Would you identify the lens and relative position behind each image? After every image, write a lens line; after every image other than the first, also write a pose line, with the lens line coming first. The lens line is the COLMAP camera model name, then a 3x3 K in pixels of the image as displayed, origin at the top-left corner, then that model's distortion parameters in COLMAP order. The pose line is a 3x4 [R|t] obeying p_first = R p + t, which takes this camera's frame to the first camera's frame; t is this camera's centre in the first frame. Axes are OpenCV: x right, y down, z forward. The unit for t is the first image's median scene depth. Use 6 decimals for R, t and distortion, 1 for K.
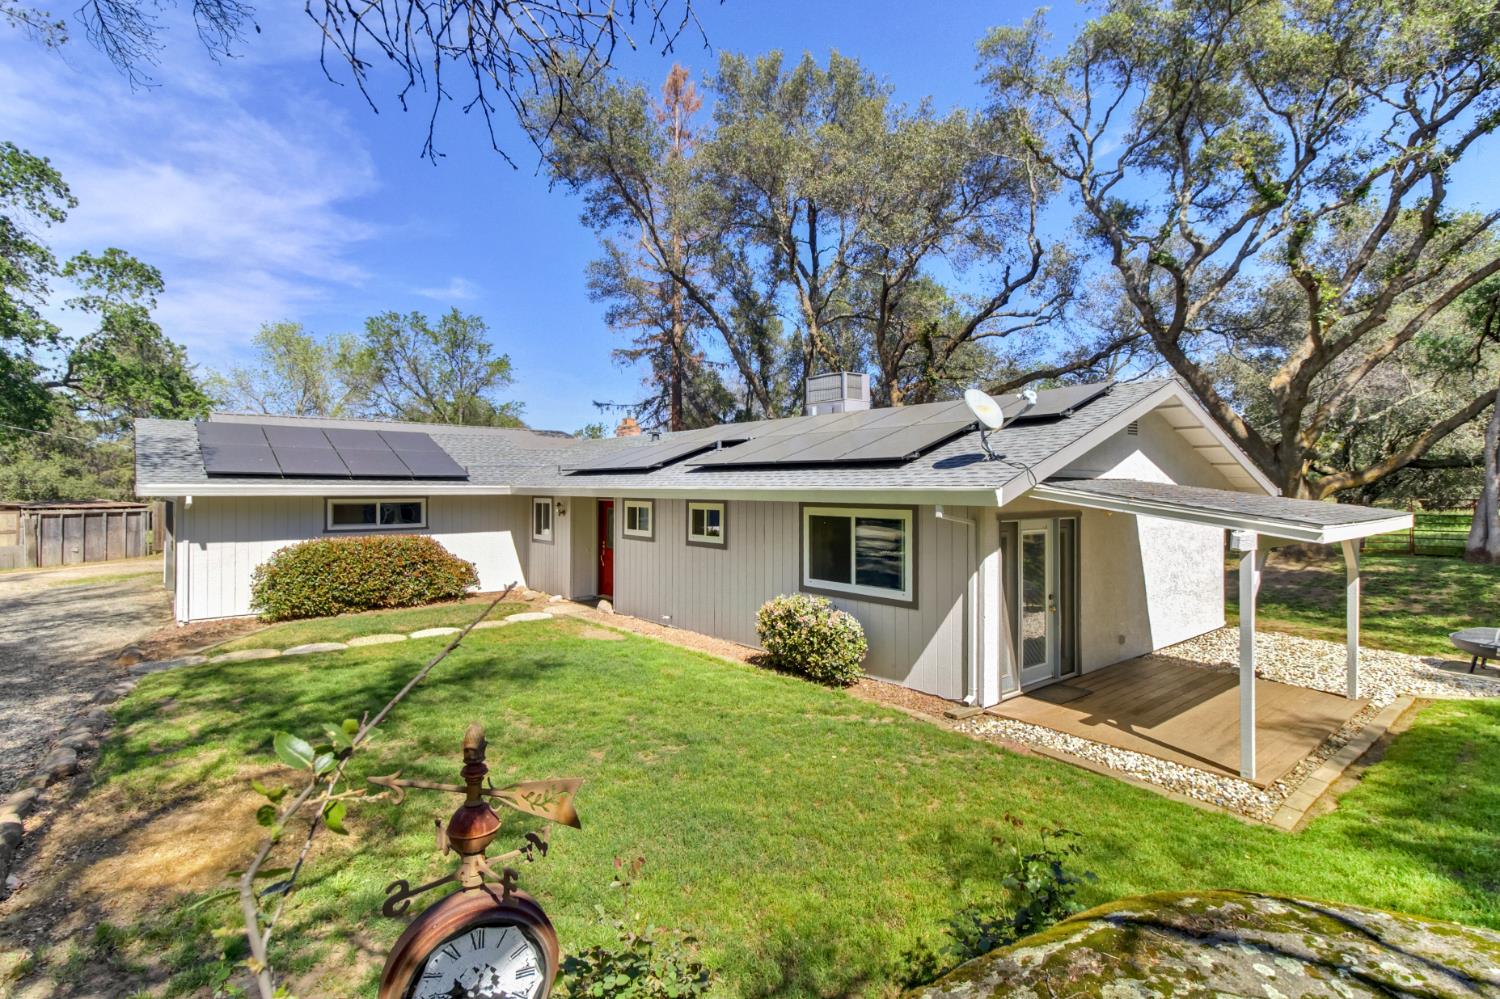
lens RADIAL K [[732.7, 0, 768.6], [0, 732.7, 476.6], [0, 0, 1]] dist [0.002070, -0.000255]
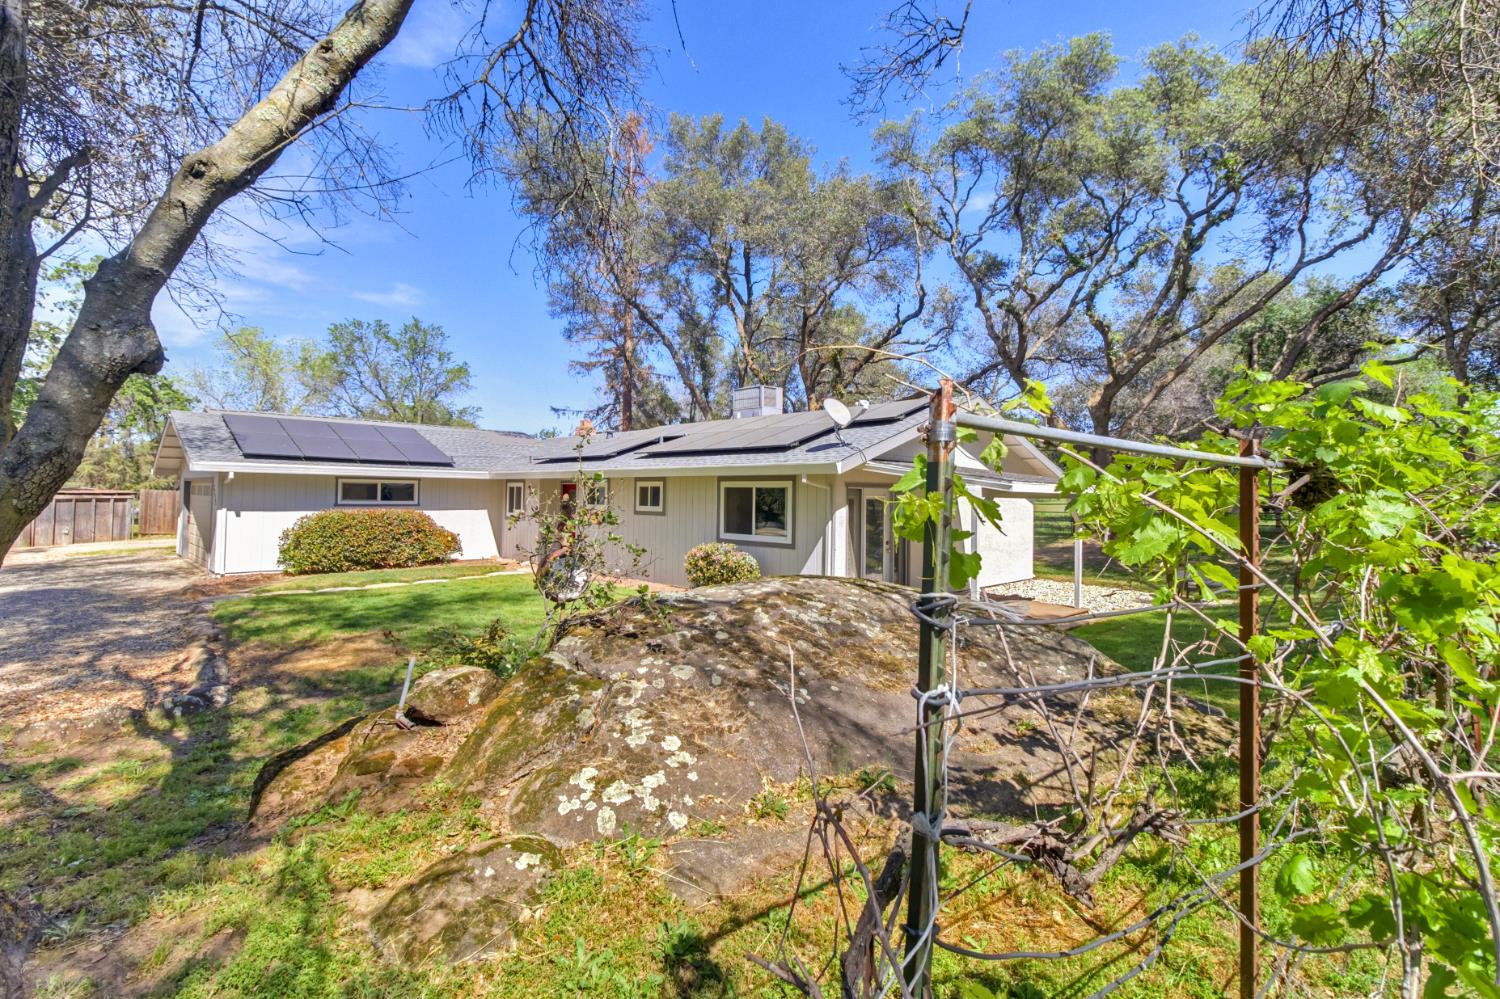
lens RADIAL K [[698.5, 0, 776.5], [0, 698.5, 468.7], [0, 0, 1]] dist [-0.000304, -0.000081]
pose [[0.996003, 0.013559, 0.088286, 0.014334], [-0.011518, 0.999655, -0.023584, 0.018546], [-0.088576, 0.022473, 0.995816, -0.129295]]
